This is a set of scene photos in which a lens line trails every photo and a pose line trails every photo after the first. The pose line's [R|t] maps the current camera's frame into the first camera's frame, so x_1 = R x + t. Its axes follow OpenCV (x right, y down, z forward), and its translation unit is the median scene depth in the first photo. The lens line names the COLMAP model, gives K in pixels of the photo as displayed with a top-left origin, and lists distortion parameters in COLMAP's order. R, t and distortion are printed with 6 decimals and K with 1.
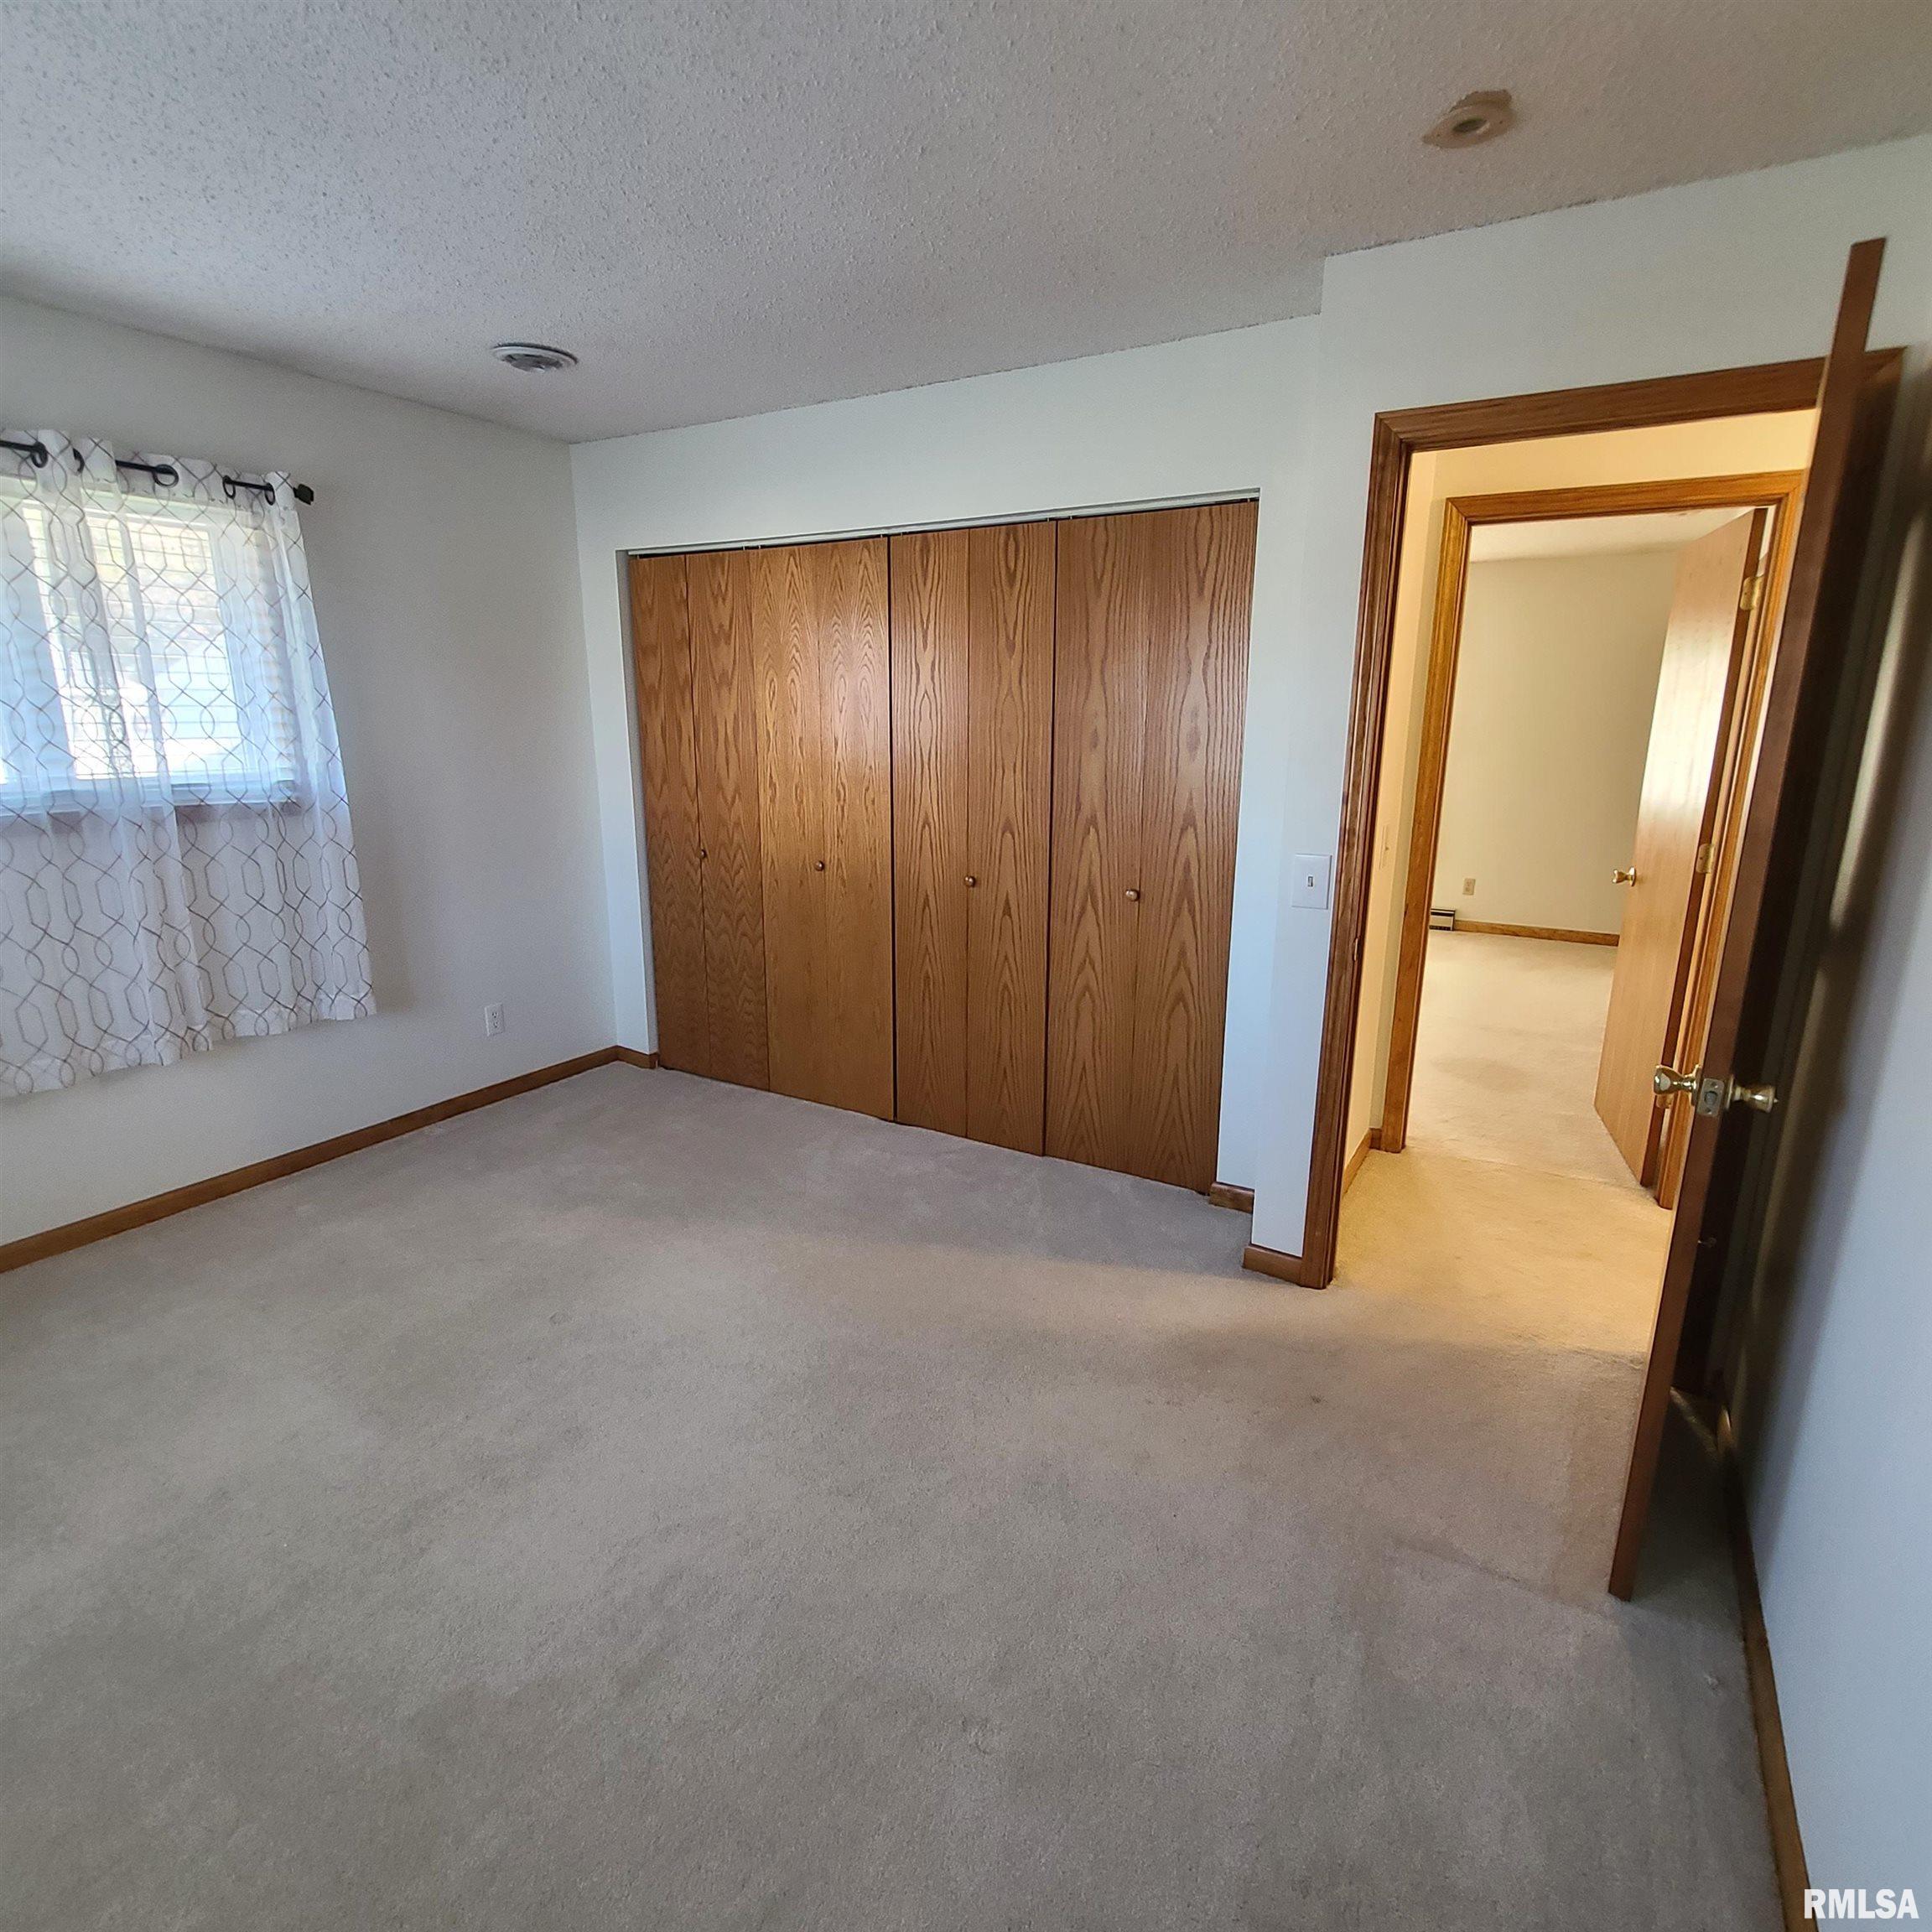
lens RADIAL K [[1045.4, 0, 981.1], [0, 1045.4, 975.4], [0, 0, 1]] dist [-0.000120, -0.001080]
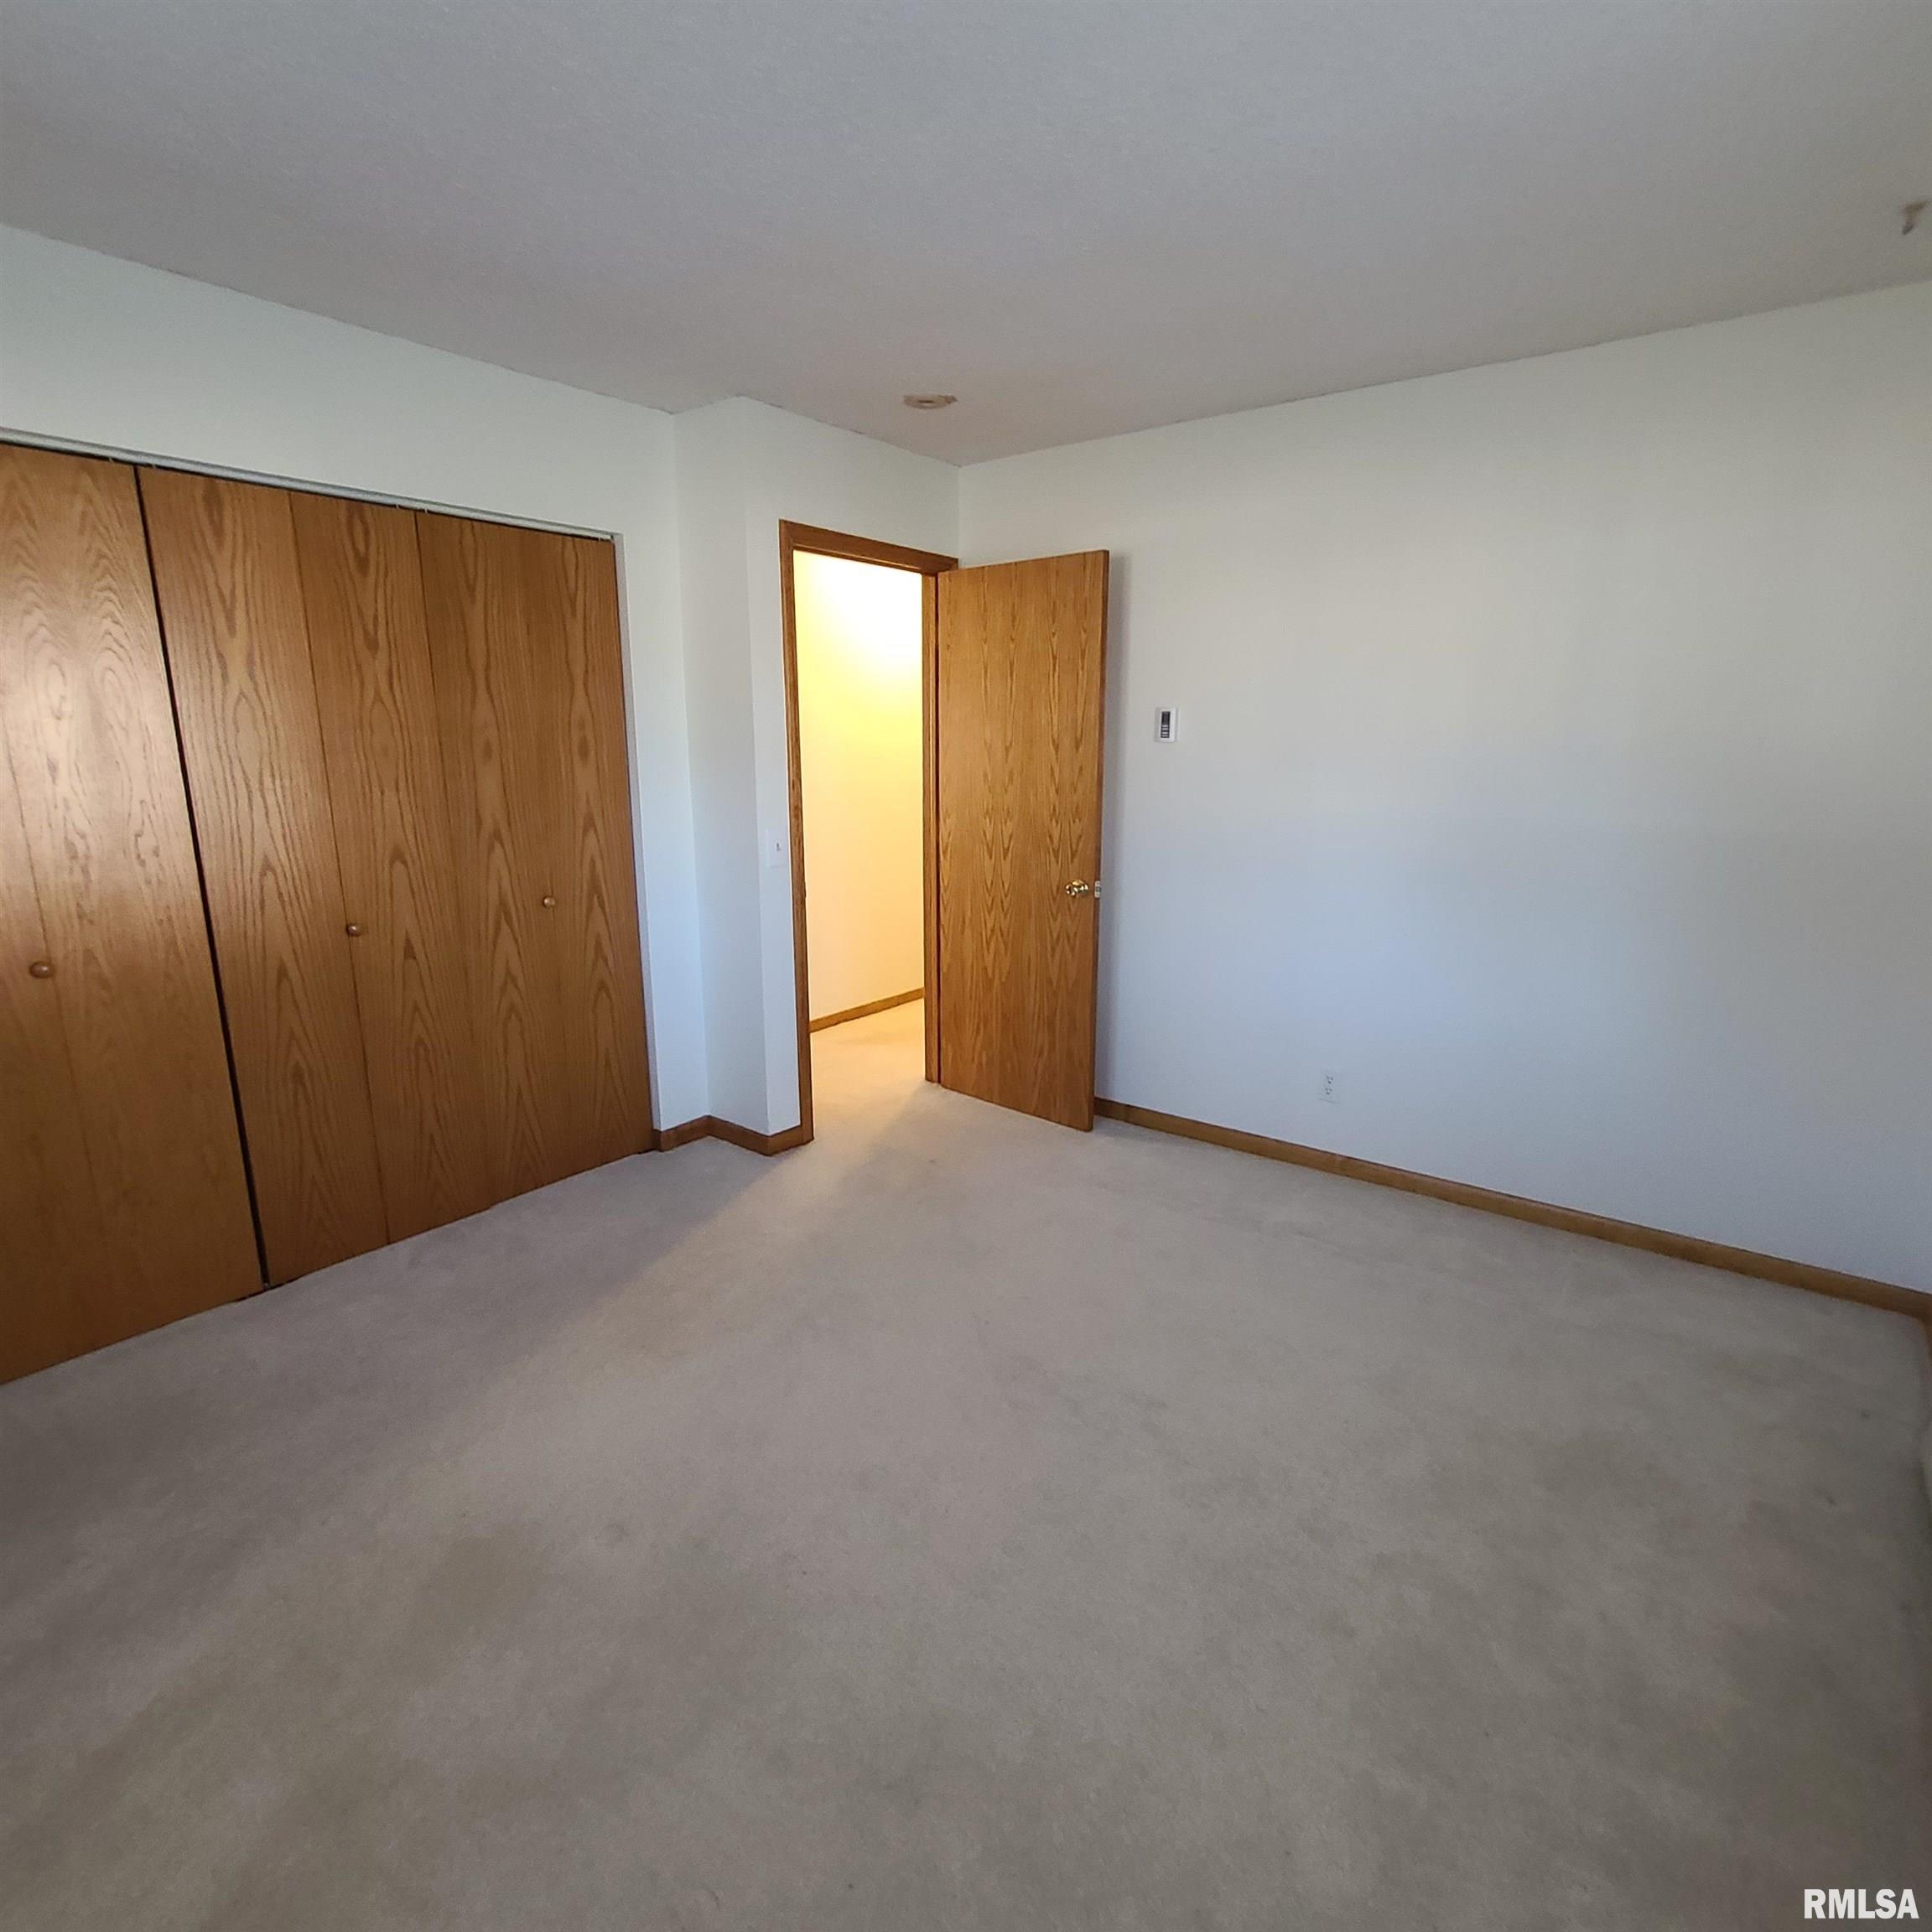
lens RADIAL K [[1045.4, 0, 981.1], [0, 1045.4, 975.4], [0, 0, 1]] dist [-0.000120, -0.001080]
pose [[0.116731, -0.229863, 0.966197, -0.787536], [0.234648, 0.951689, 0.198062, -0.108821], [-0.965046, 0.203597, 0.165028, 0.429631]]
